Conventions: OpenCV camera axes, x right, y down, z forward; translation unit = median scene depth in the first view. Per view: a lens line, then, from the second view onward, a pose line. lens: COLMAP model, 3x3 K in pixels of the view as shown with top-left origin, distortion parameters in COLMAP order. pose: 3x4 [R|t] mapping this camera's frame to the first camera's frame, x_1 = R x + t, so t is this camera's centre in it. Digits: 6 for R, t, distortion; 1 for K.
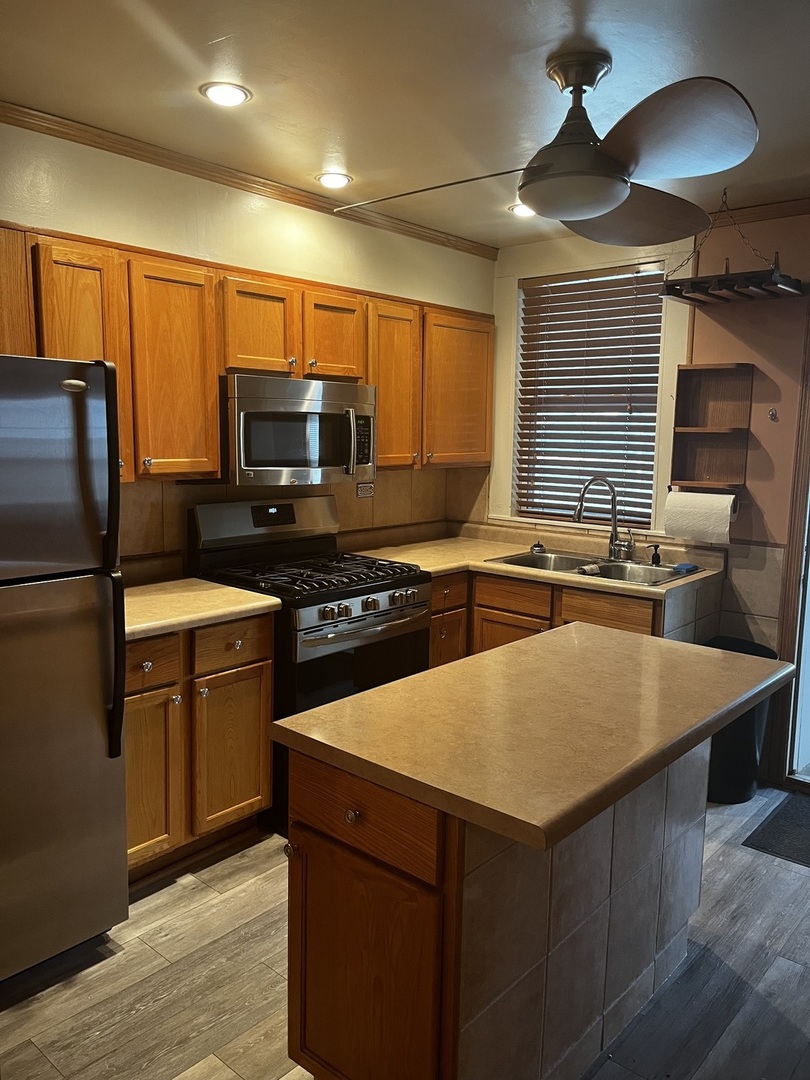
lens RADIAL K [[810.8, 0, 405.0], [0, 810.8, 540.0], [0, 0, 1]] dist [0.060078, -0.108444]
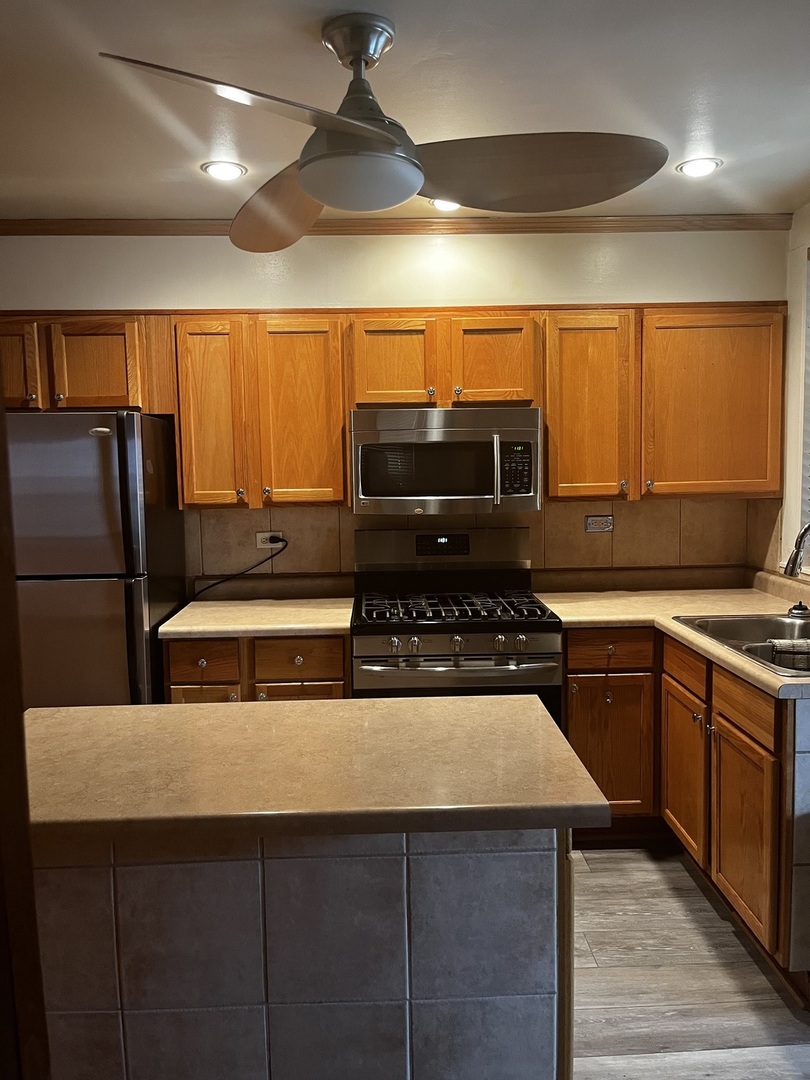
lens RADIAL K [[810.8, 0, 405.0], [0, 810.8, 540.0], [0, 0, 1]] dist [0.060078, -0.108444]
pose [[0.682480, 0.042615, -0.729661, 0.607425], [-0.073175, 0.997267, -0.010199, -0.026687], [0.727232, 0.060353, 0.683733, 0.325560]]
